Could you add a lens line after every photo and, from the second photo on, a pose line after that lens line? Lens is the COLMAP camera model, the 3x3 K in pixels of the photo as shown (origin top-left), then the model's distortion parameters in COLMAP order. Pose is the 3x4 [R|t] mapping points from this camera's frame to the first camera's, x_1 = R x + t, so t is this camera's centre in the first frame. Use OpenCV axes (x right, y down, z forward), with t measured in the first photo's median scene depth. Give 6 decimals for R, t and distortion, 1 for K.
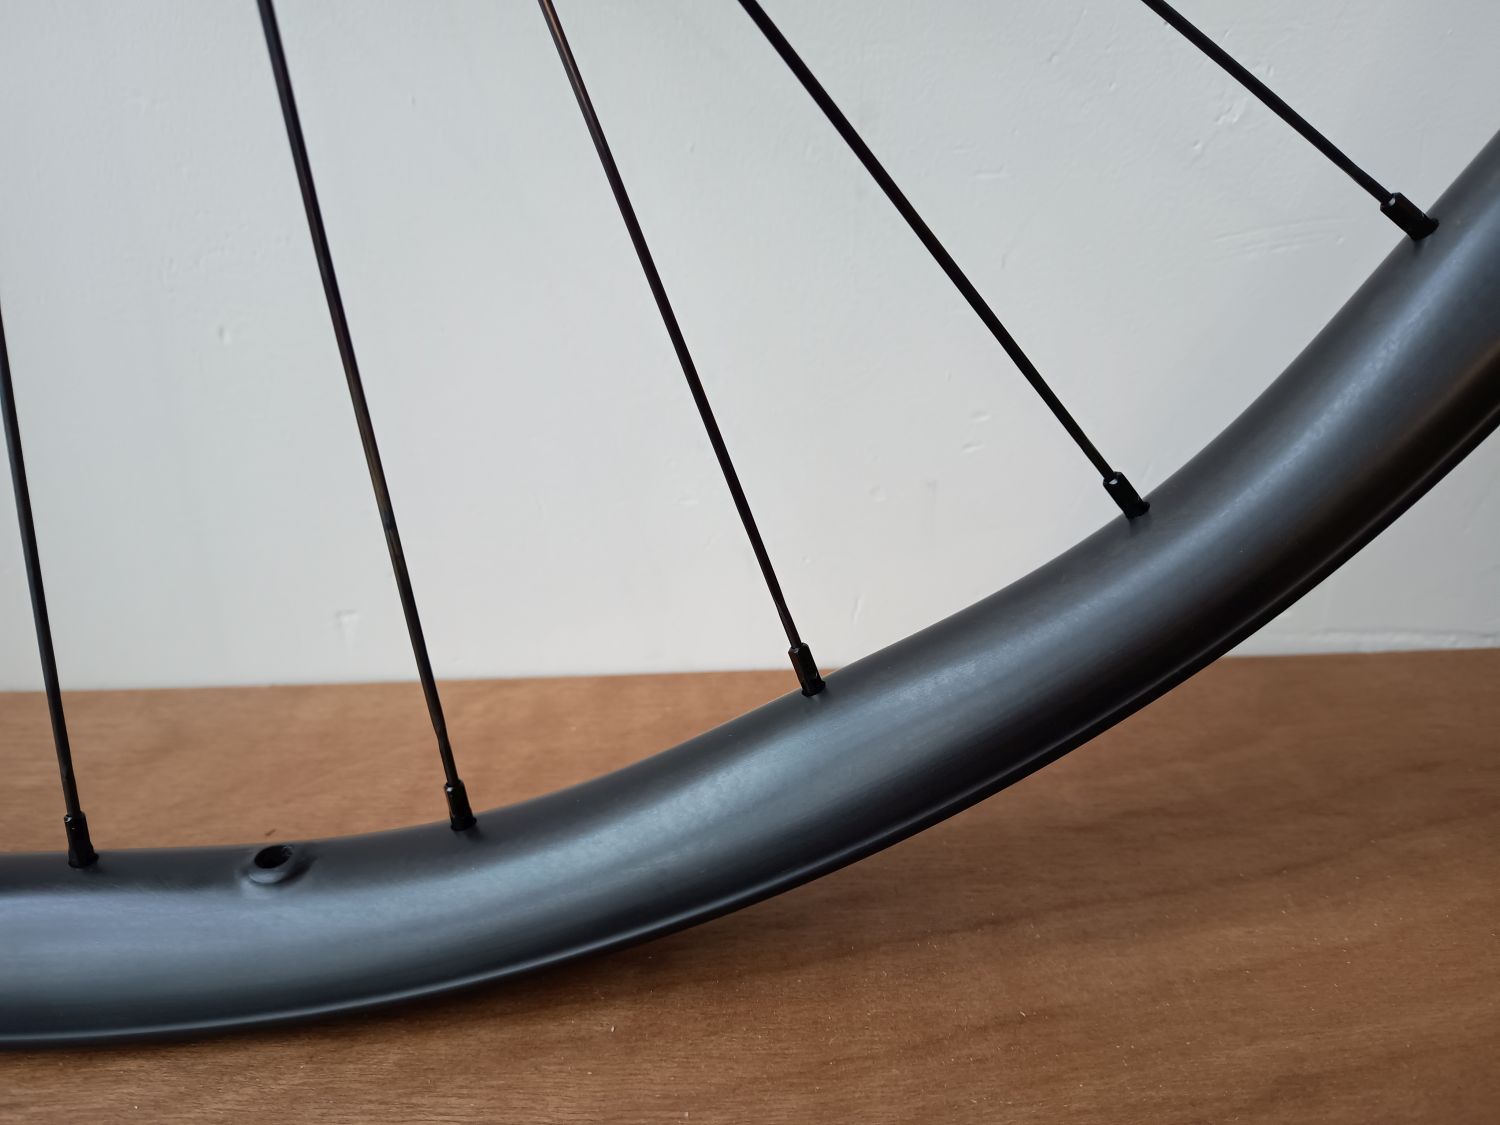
lens RADIAL K [[1083.9, 0, 750.0], [0, 1083.9, 562.5], [0, 0, 1]] dist [-0.011356, 0.008999]
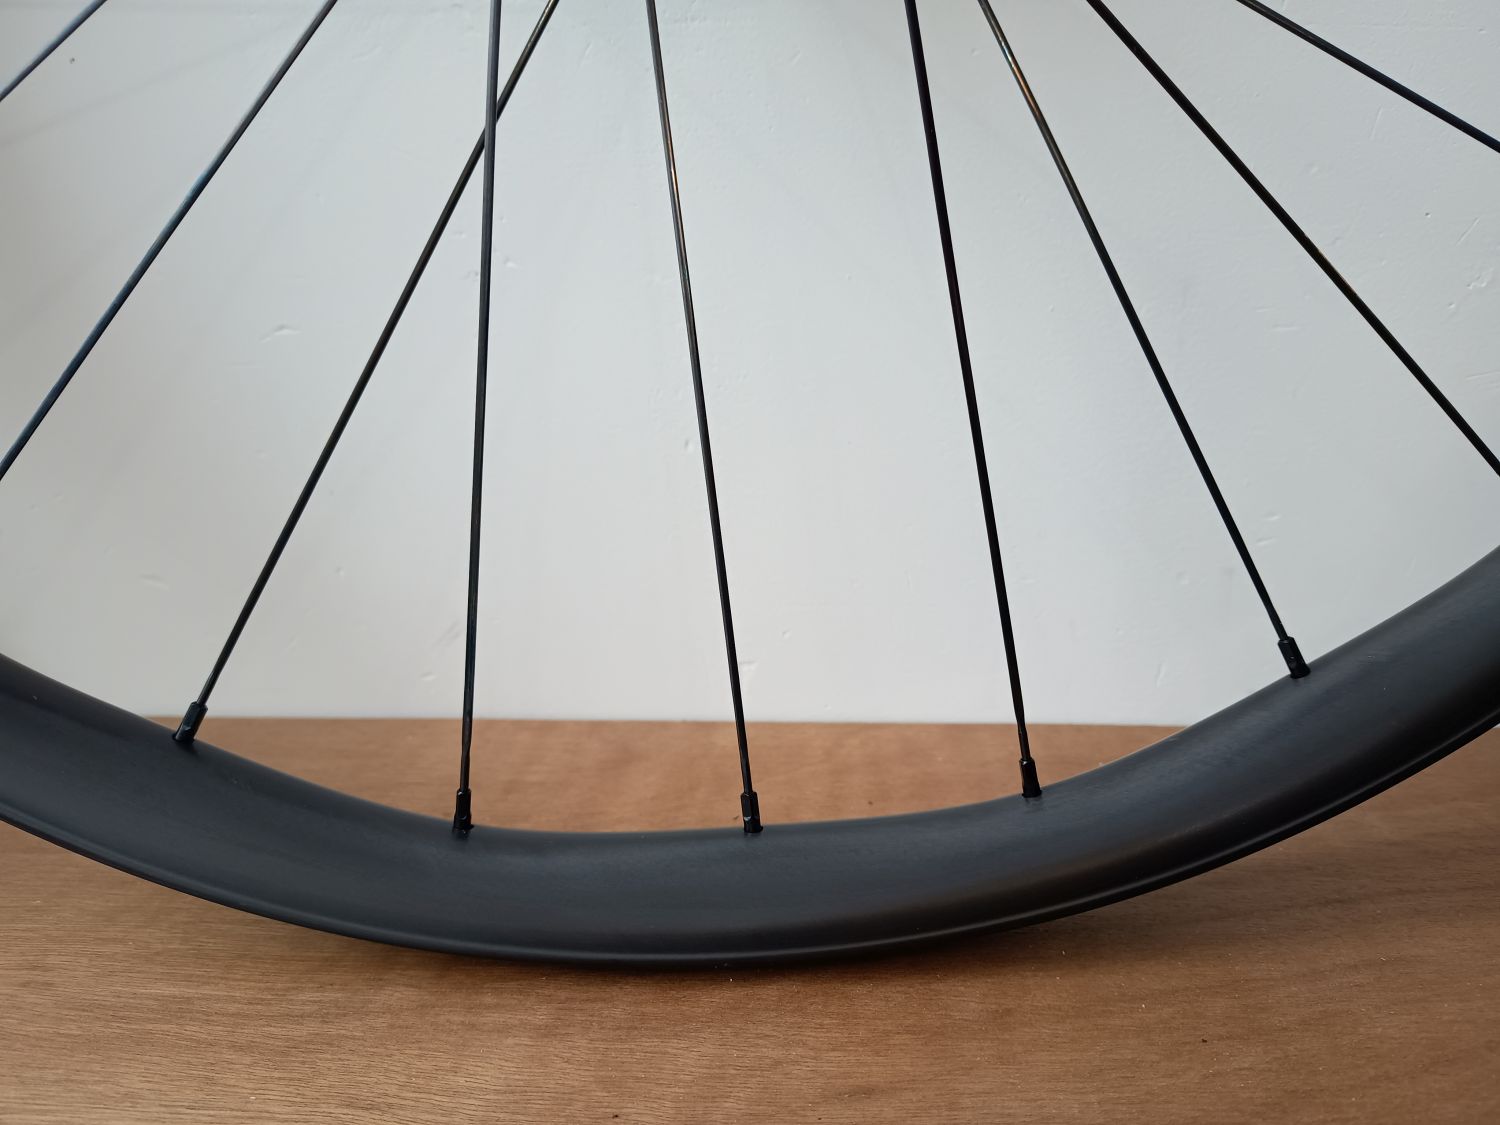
lens RADIAL K [[1083.9, 0, 750.0], [0, 1083.9, 562.5], [0, 0, 1]] dist [-0.011356, 0.008999]
pose [[0.995106, 0.018606, -0.097049, -0.291523], [-0.030633, 0.991815, -0.123956, 0.100377], [0.093948, 0.126323, 0.987530, -0.305161]]
